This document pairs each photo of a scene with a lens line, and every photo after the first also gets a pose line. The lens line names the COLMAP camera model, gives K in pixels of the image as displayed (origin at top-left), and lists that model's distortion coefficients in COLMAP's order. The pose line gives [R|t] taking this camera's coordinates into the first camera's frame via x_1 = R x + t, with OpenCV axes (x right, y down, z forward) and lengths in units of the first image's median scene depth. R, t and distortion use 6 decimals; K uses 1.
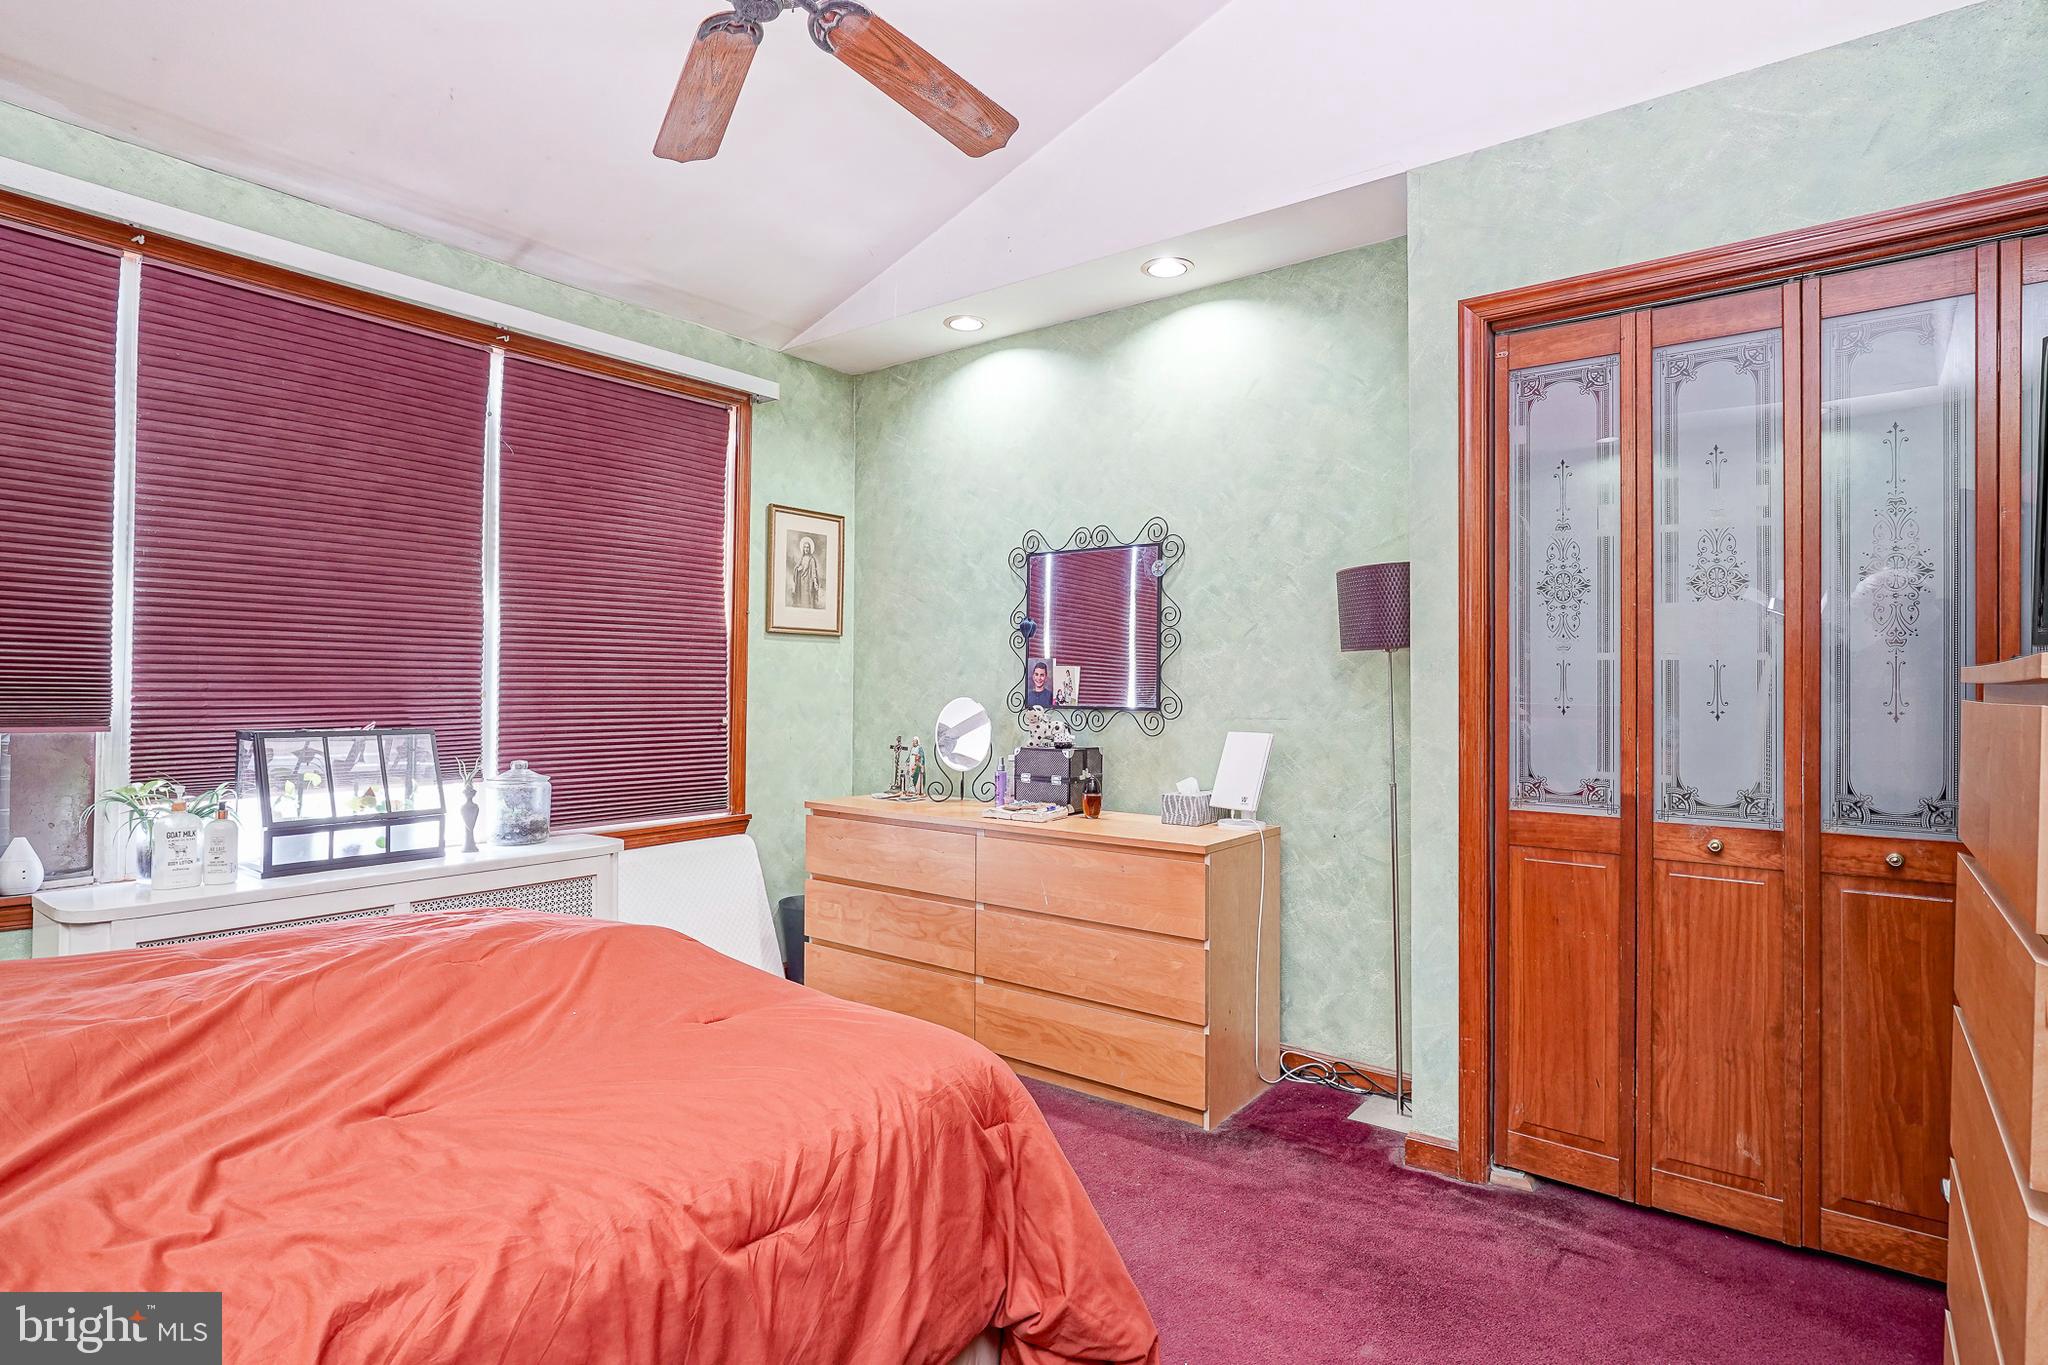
lens RADIAL K [[1029.1, 0, 1028.4], [0, 1029.1, 669.9], [0, 0, 1]] dist [-0.003865, -0.000236]
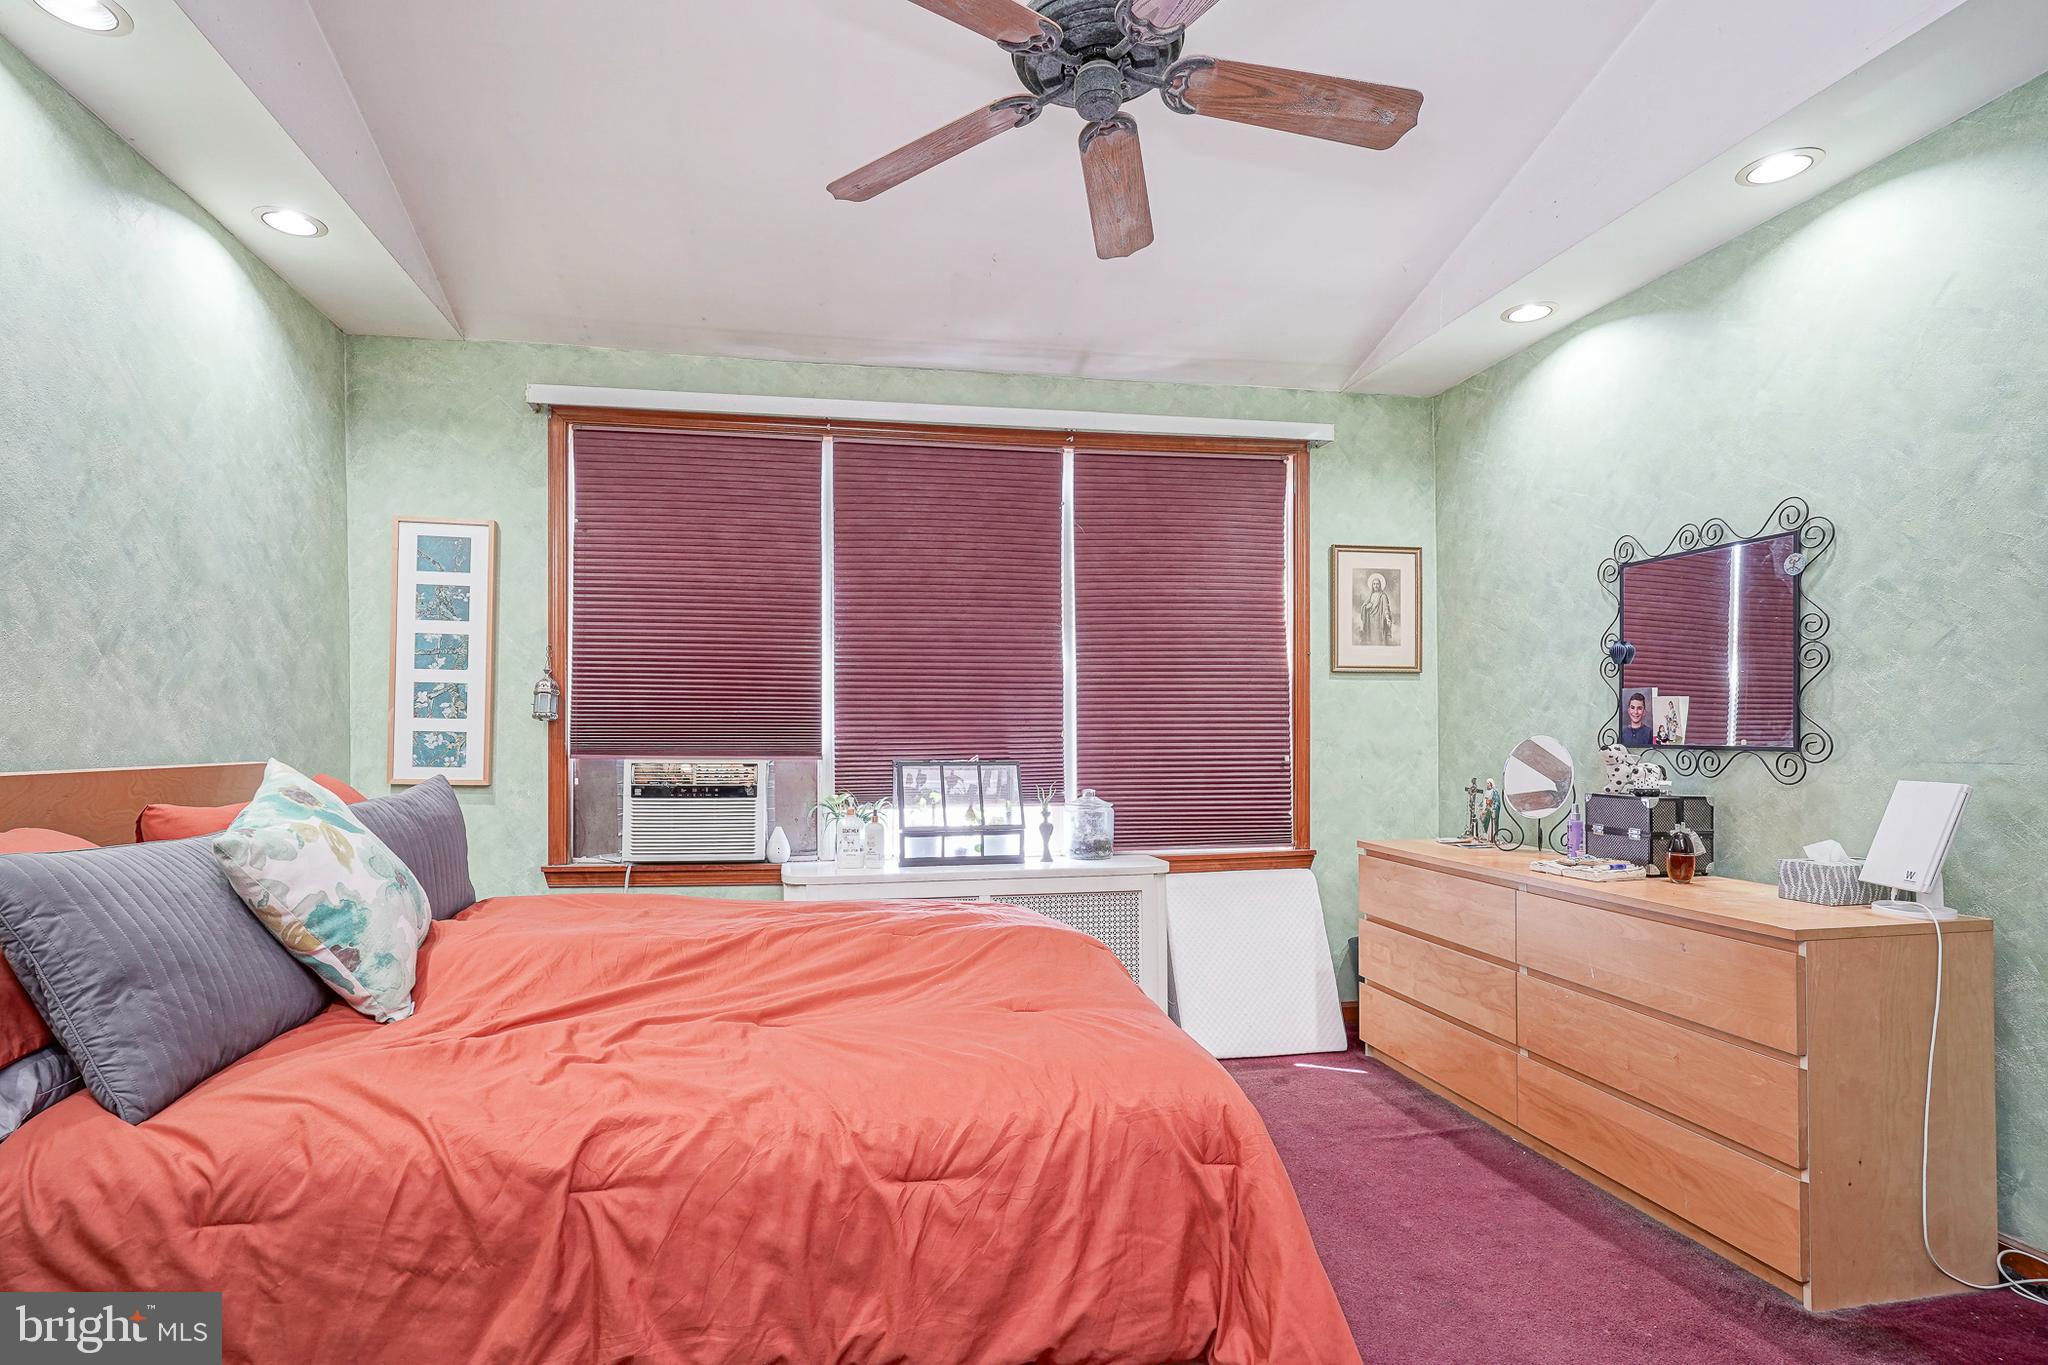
lens RADIAL K [[999.1, 0, 1018.3], [0, 999.1, 725.2], [0, 0, 1]] dist [-0.009118, 0.005866]
pose [[0.746376, -0.011988, -0.665417, 0.215830], [0.019966, 0.999791, 0.004383, 0.006638], [0.665225, -0.016557, 0.746459, 0.076597]]
